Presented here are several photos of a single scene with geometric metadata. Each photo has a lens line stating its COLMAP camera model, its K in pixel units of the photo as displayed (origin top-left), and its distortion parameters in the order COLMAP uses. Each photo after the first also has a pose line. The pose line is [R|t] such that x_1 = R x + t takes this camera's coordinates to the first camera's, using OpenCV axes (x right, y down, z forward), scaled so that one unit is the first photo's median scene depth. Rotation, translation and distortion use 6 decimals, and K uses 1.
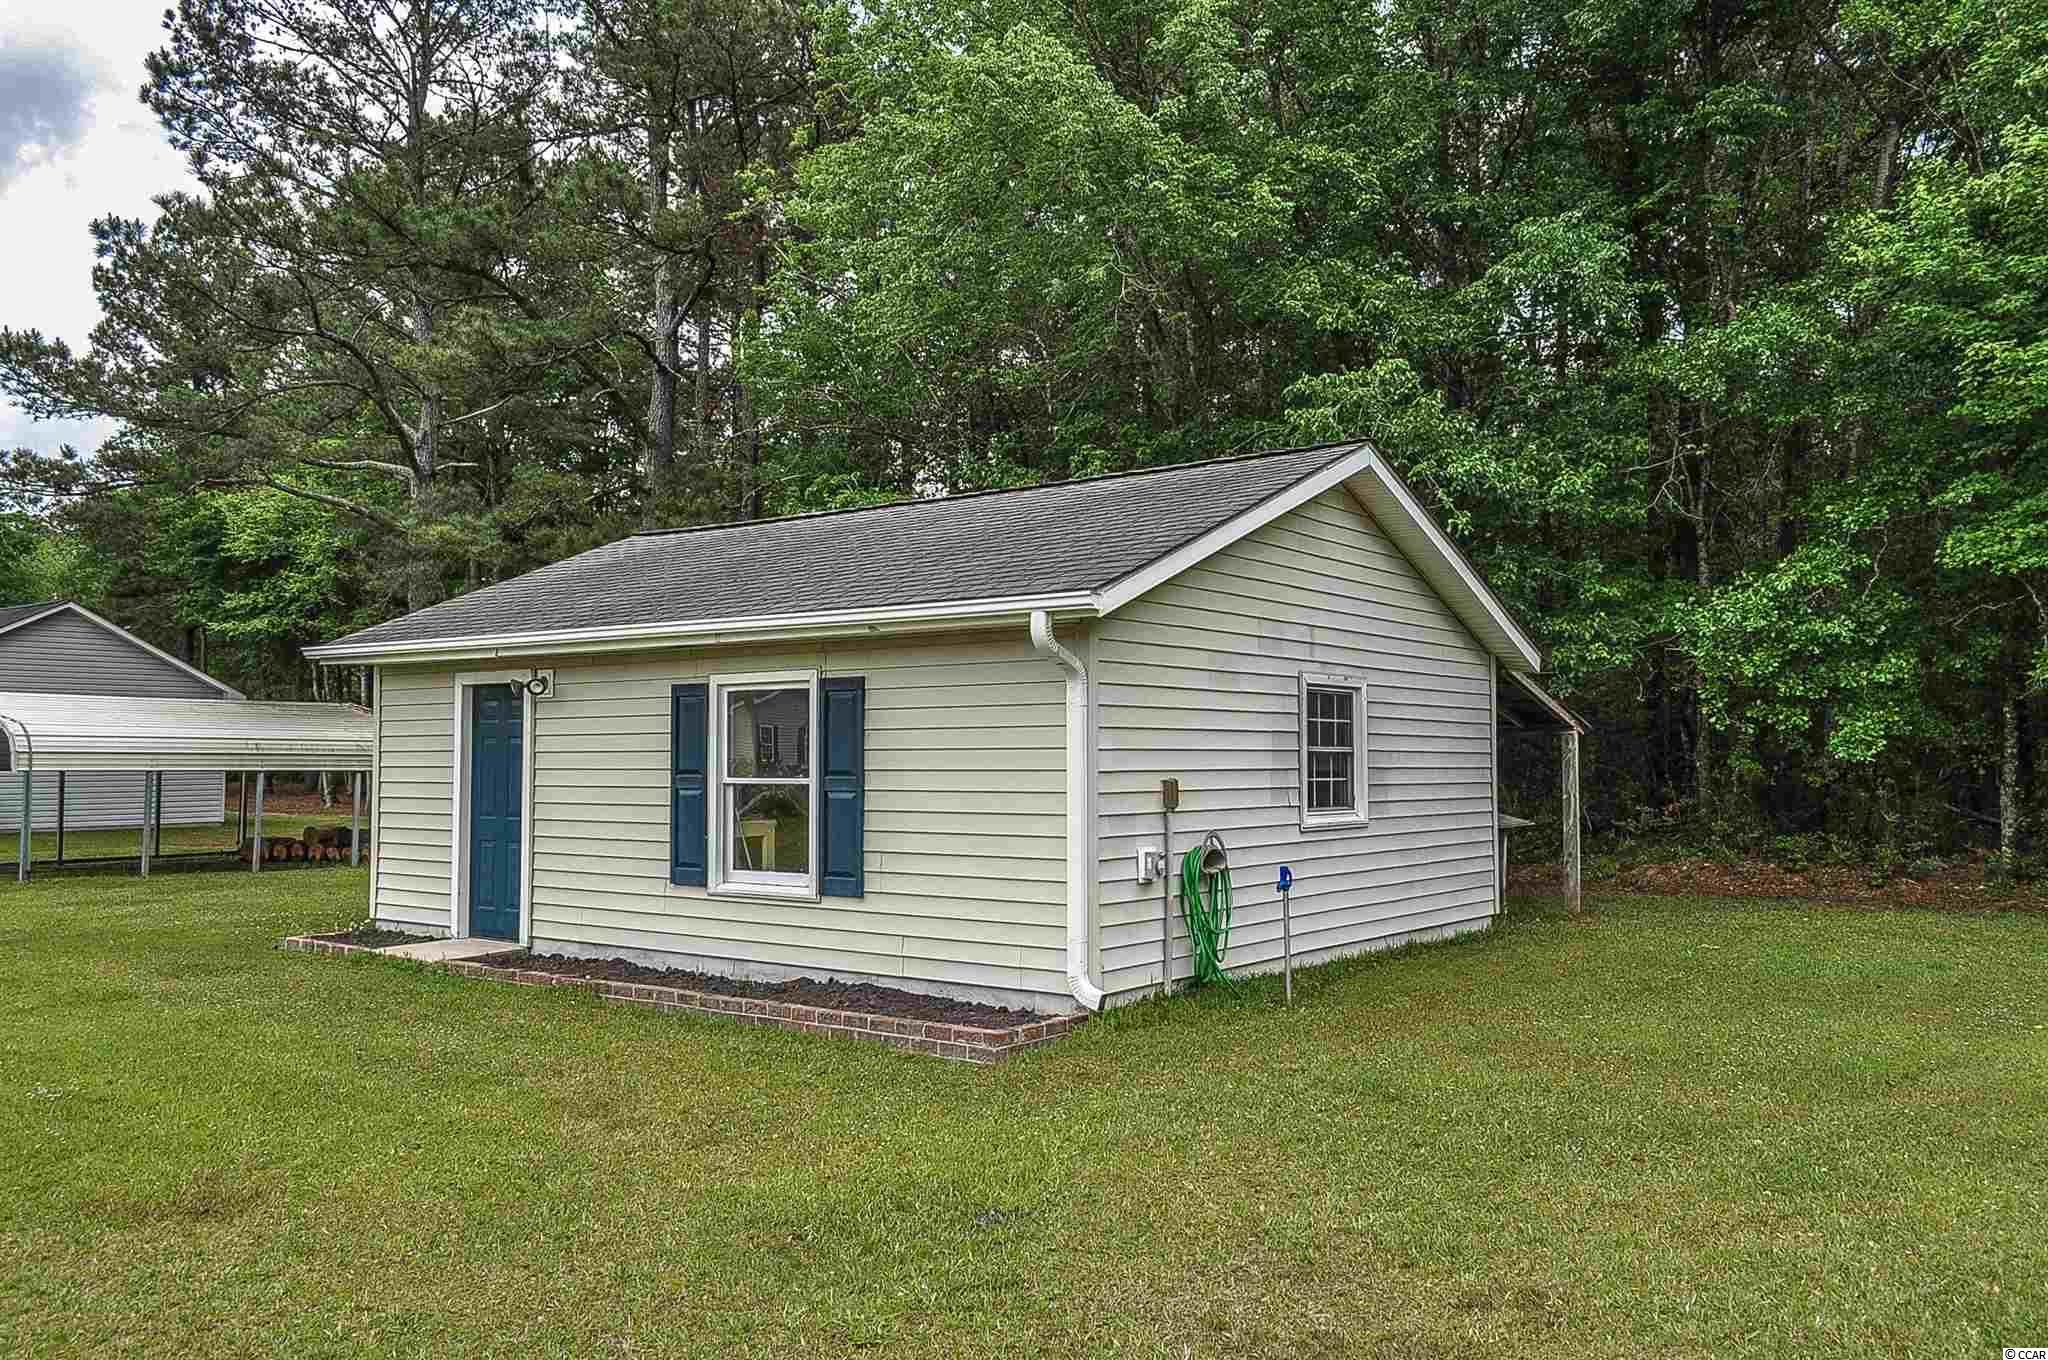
lens RADIAL K [[1605.1, 0, 1024.0], [0, 1605.1, 680.0], [0, 0, 1]] dist [-0.007490, -0.003685]
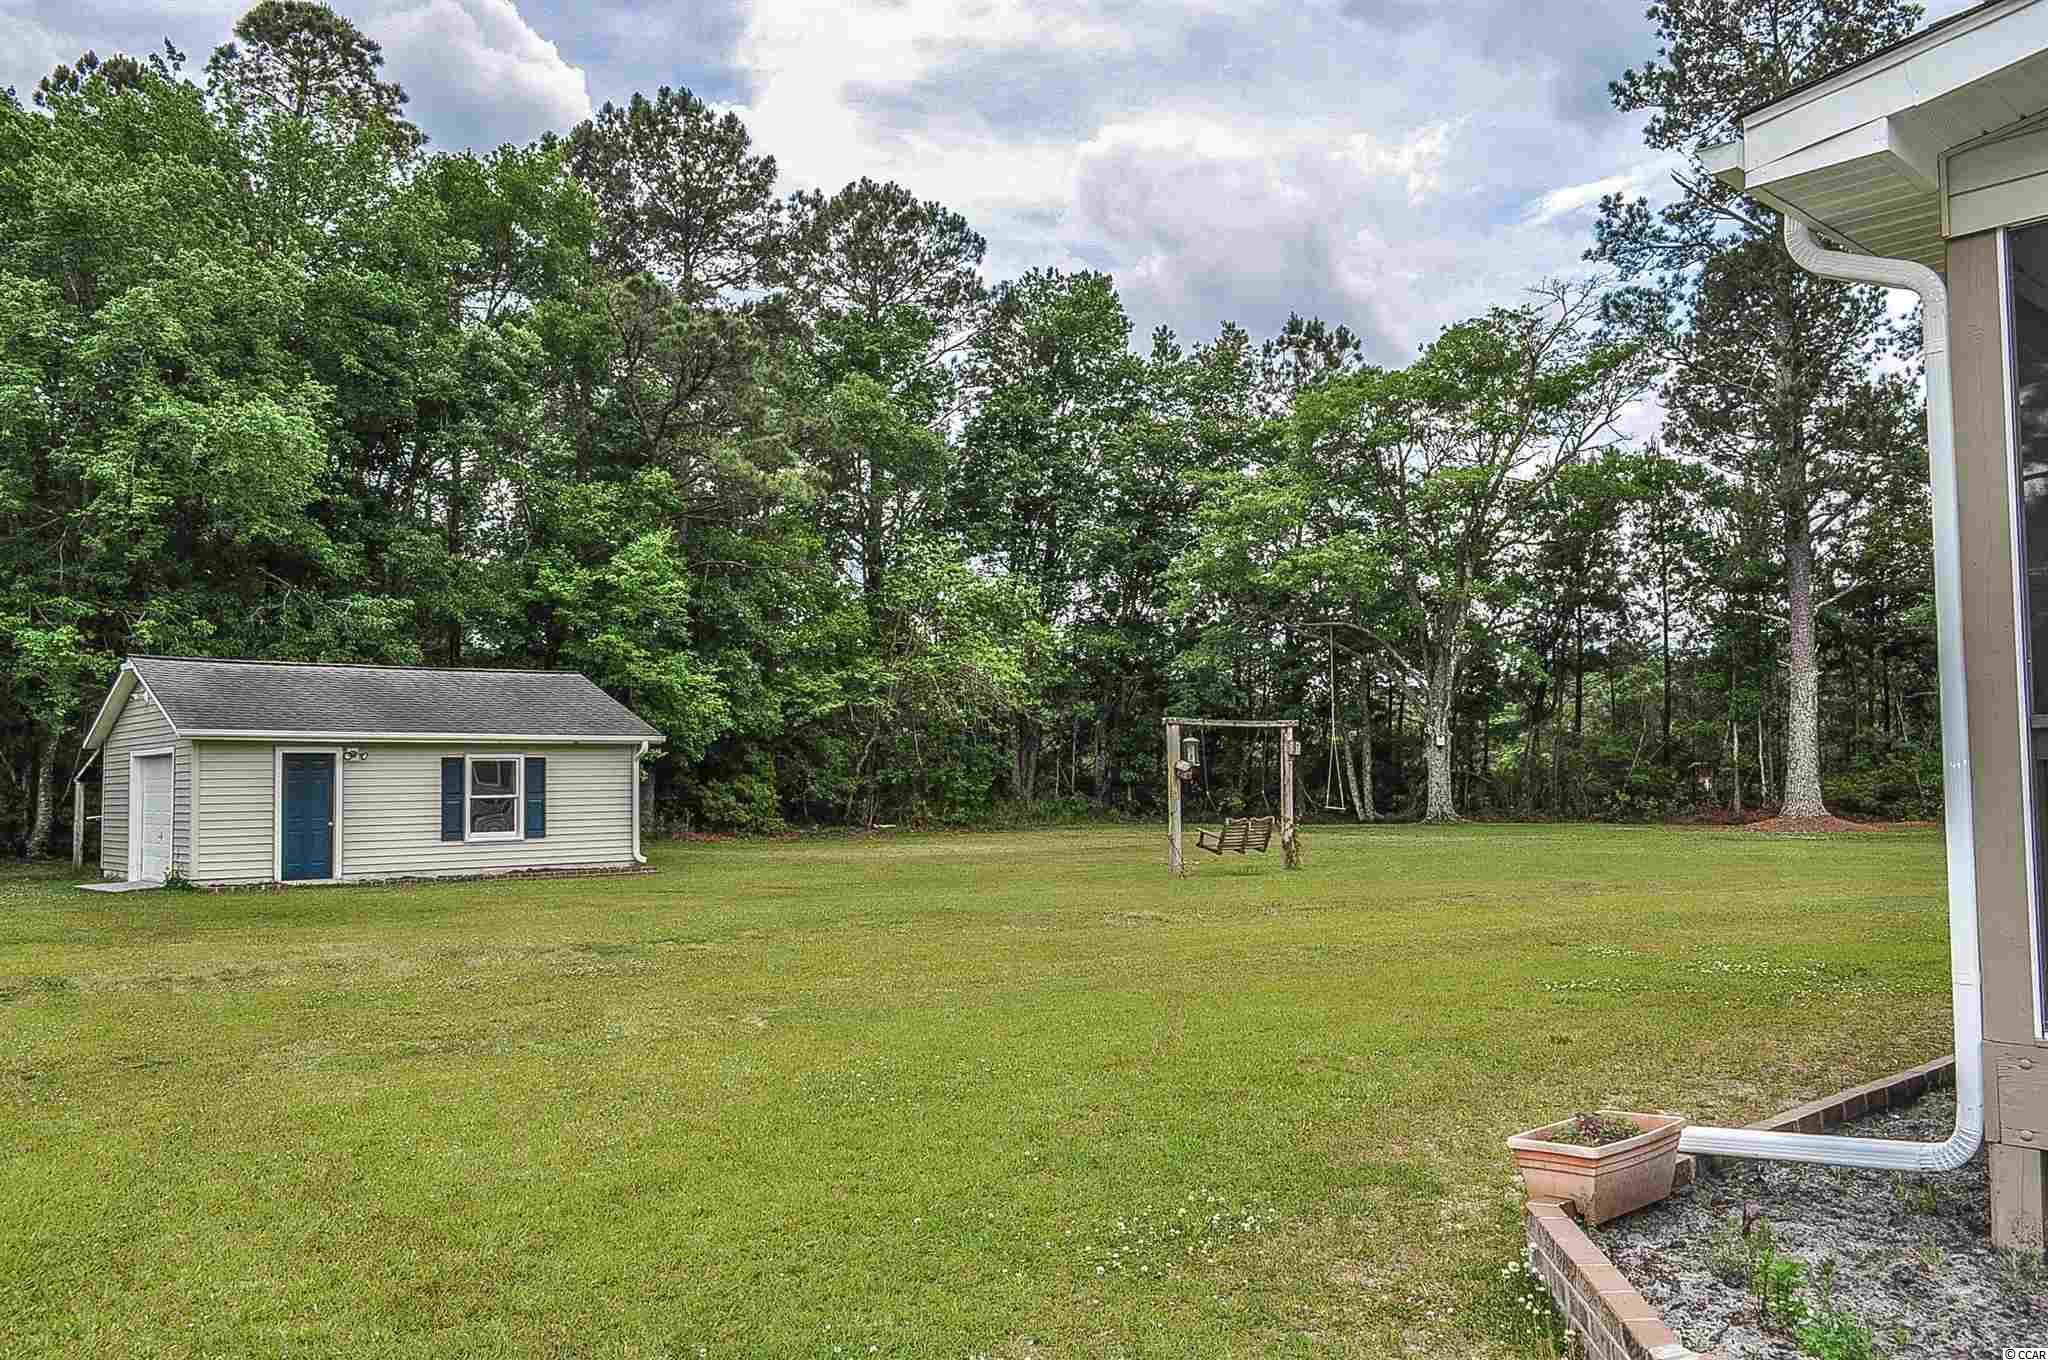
lens RADIAL K [[1605.1, 0, 1024.0], [0, 1605.1, 680.0], [0, 0, 1]] dist [-0.007490, -0.003685]
pose [[0.193327, 0.057650, 0.979439, -2.446414], [-0.037780, 0.997969, -0.051283, -0.022995], [-0.980407, -0.027089, 0.195112, -0.318972]]
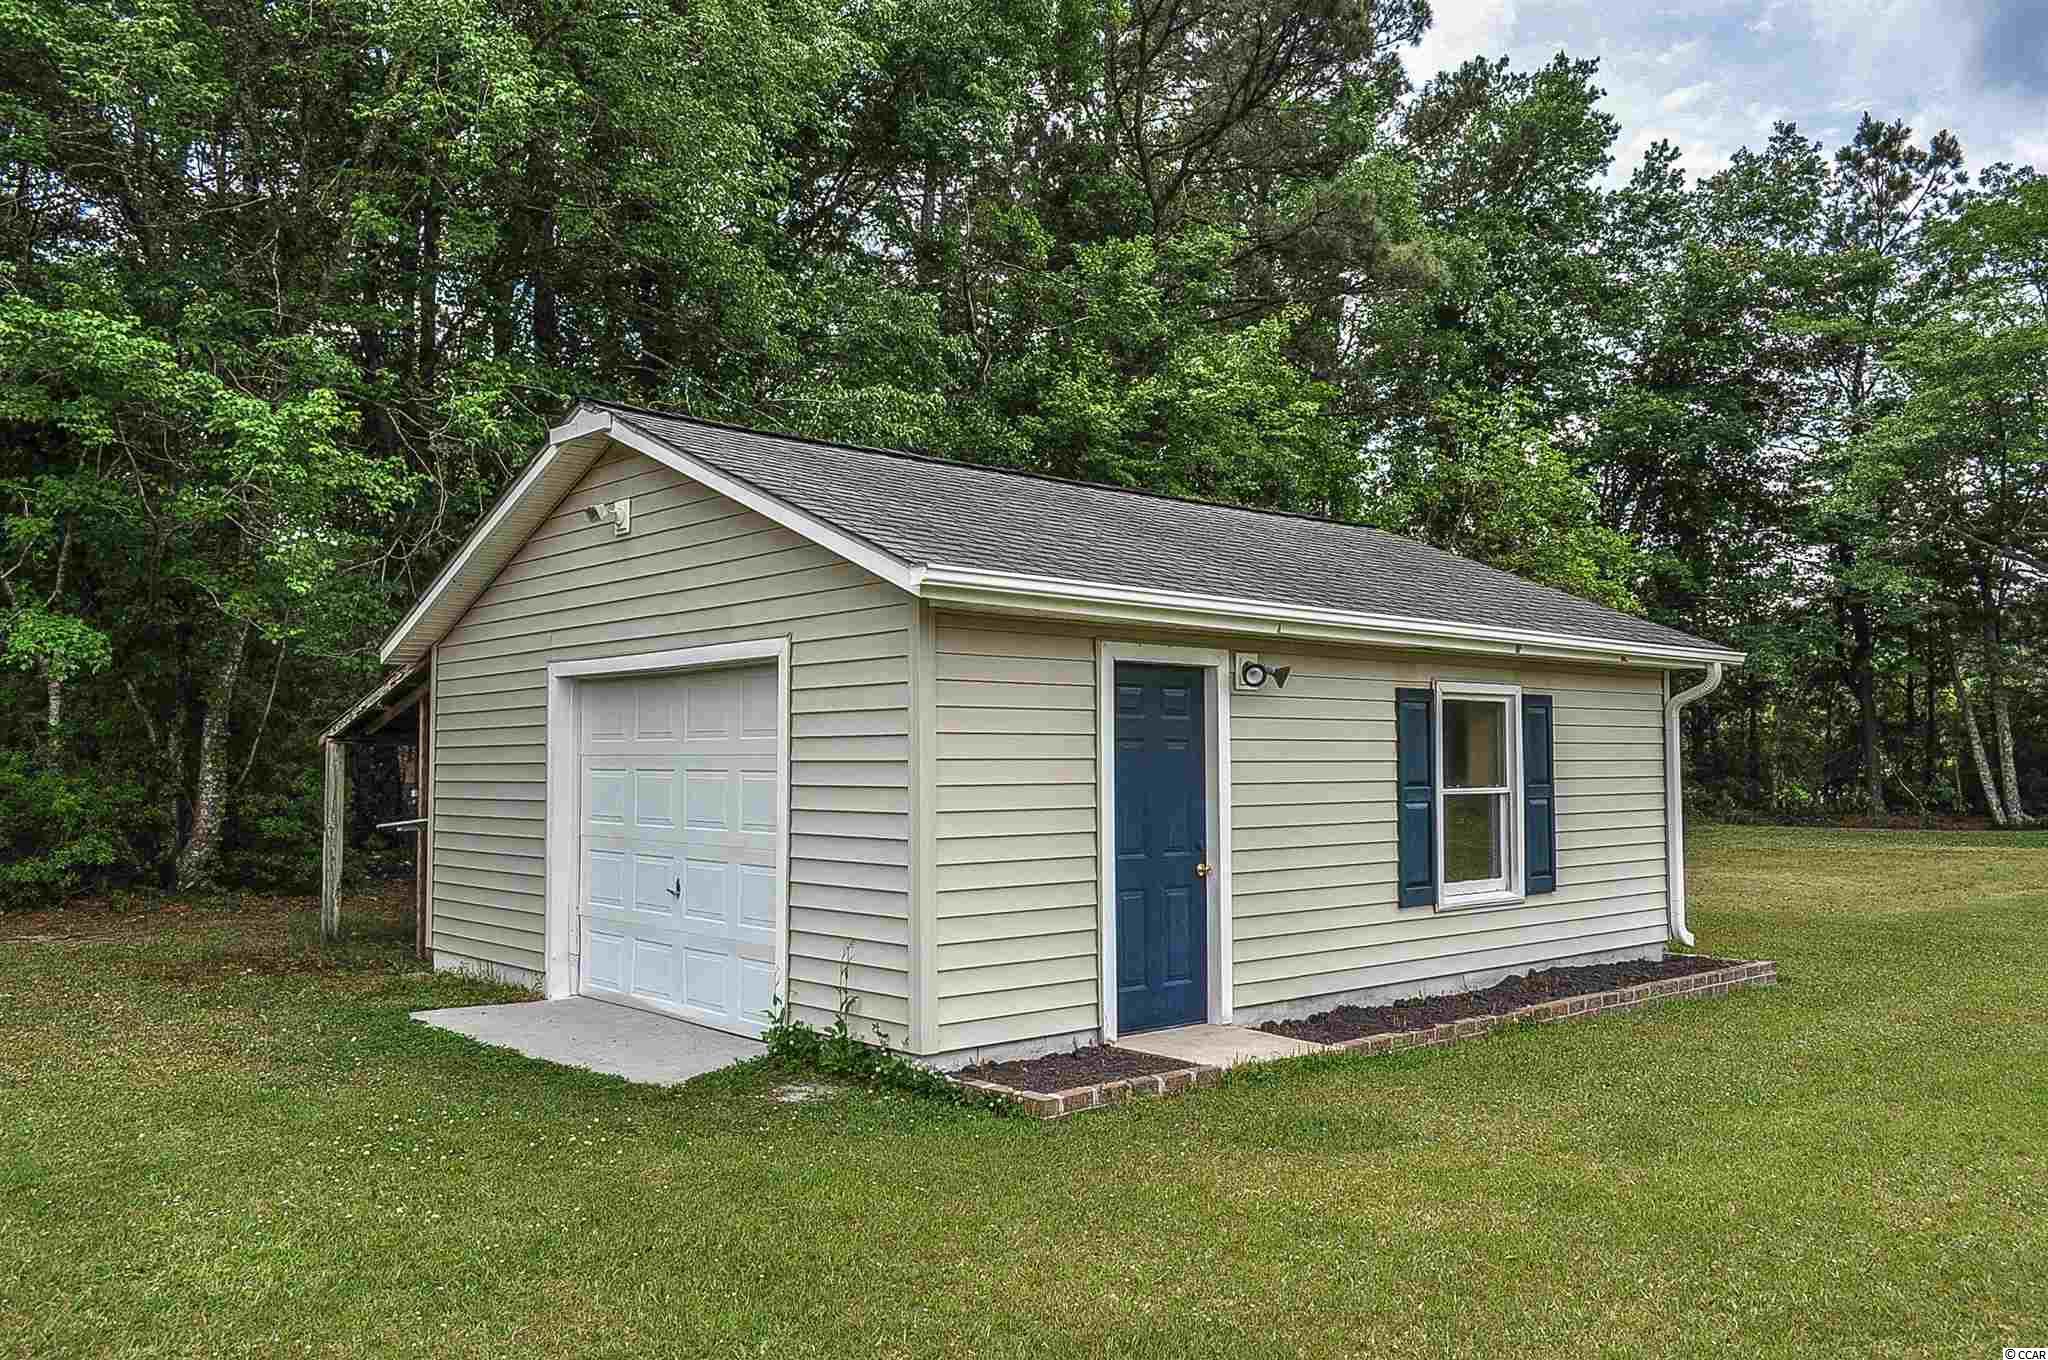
lens RADIAL K [[1605.1, 0, 1024.0], [0, 1605.1, 680.0], [0, 0, 1]] dist [-0.007490, -0.003685]
pose [[0.190725, 0.047223, 0.980507, -1.170794], [-0.050122, 0.998008, -0.038316, 0.044689], [-0.980363, -0.041837, 0.192712, 1.053386]]
